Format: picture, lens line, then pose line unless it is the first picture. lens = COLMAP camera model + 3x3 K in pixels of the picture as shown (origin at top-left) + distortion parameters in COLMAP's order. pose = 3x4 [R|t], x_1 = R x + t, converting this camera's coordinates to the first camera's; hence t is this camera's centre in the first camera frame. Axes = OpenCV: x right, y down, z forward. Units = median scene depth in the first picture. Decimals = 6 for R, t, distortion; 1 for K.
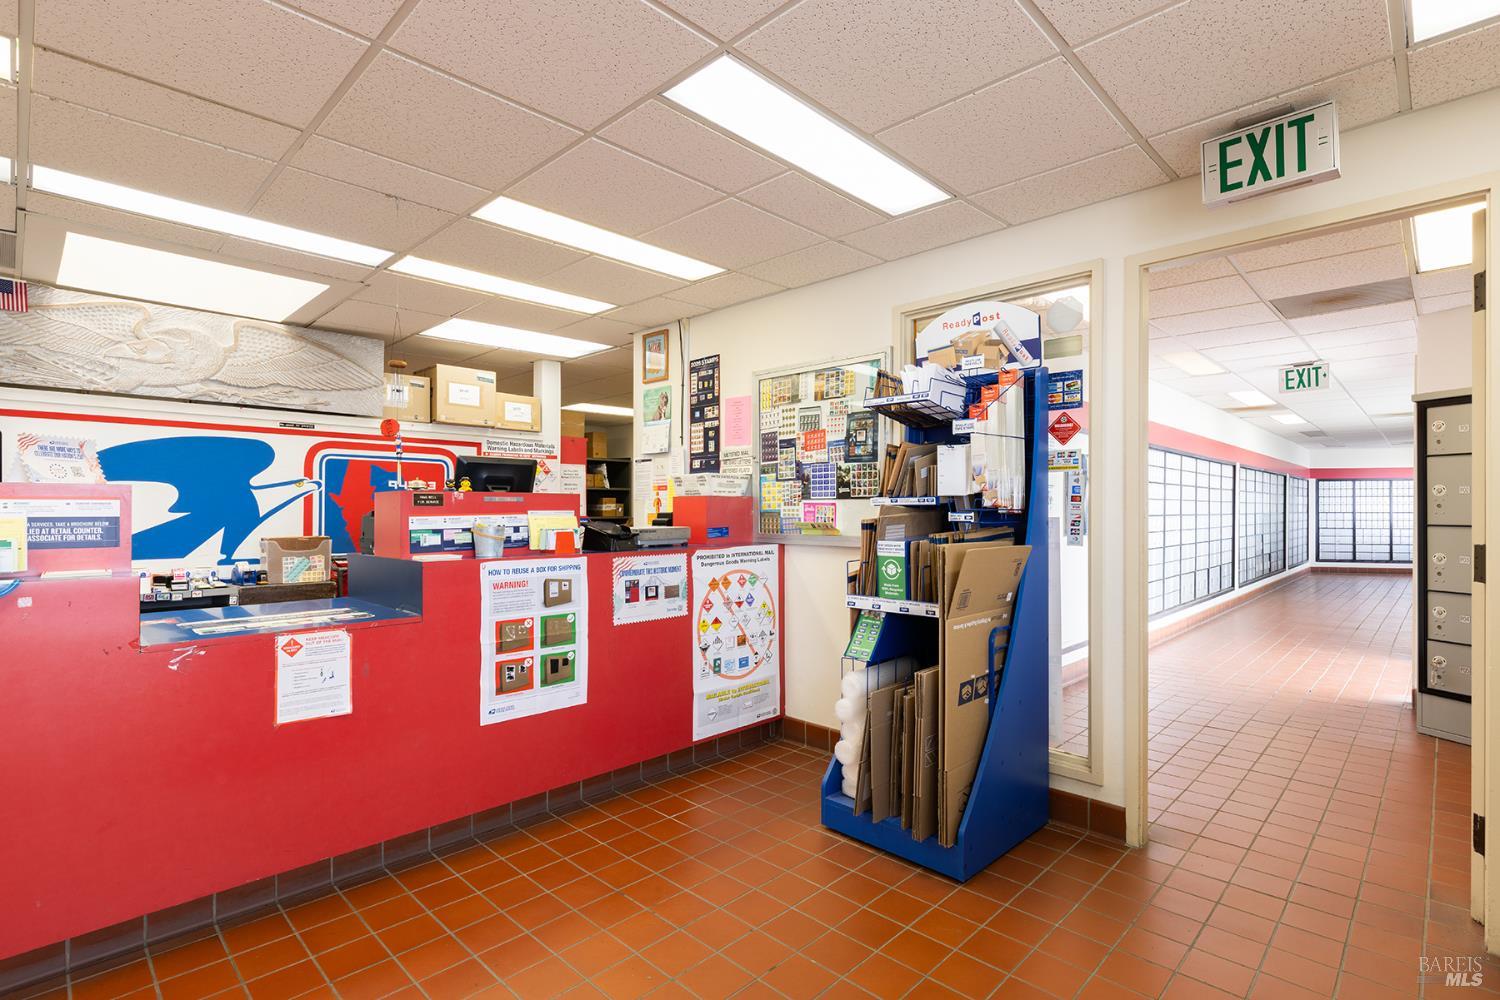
lens RADIAL K [[726.7, 0, 752.4], [0, 726.7, 507.4], [0, 0, 1]] dist [-0.001140, -0.000179]
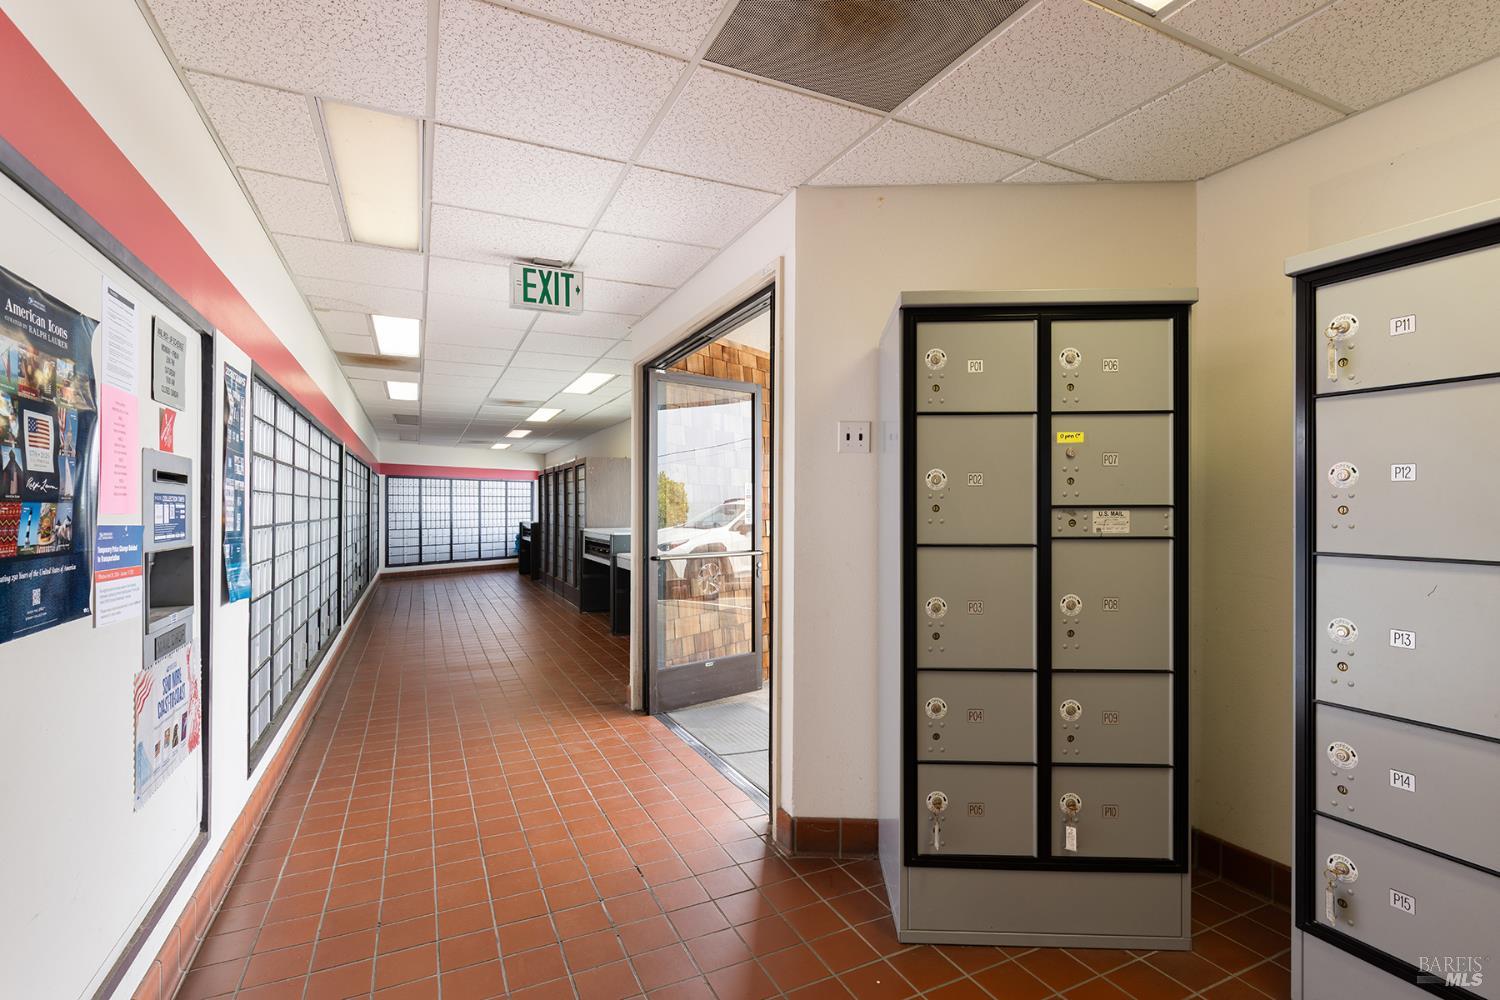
lens RADIAL K [[699.5, 0, 753.3], [0, 699.5, 507.1], [0, 0, 1]] dist [0.000786, 0.000010]
pose [[0.344094, 0.000320, 0.938935, 0.125690], [-0.002203, 0.999997, 0.000467, -0.000950], [-0.938933, -0.002229, 0.344094, 0.285087]]
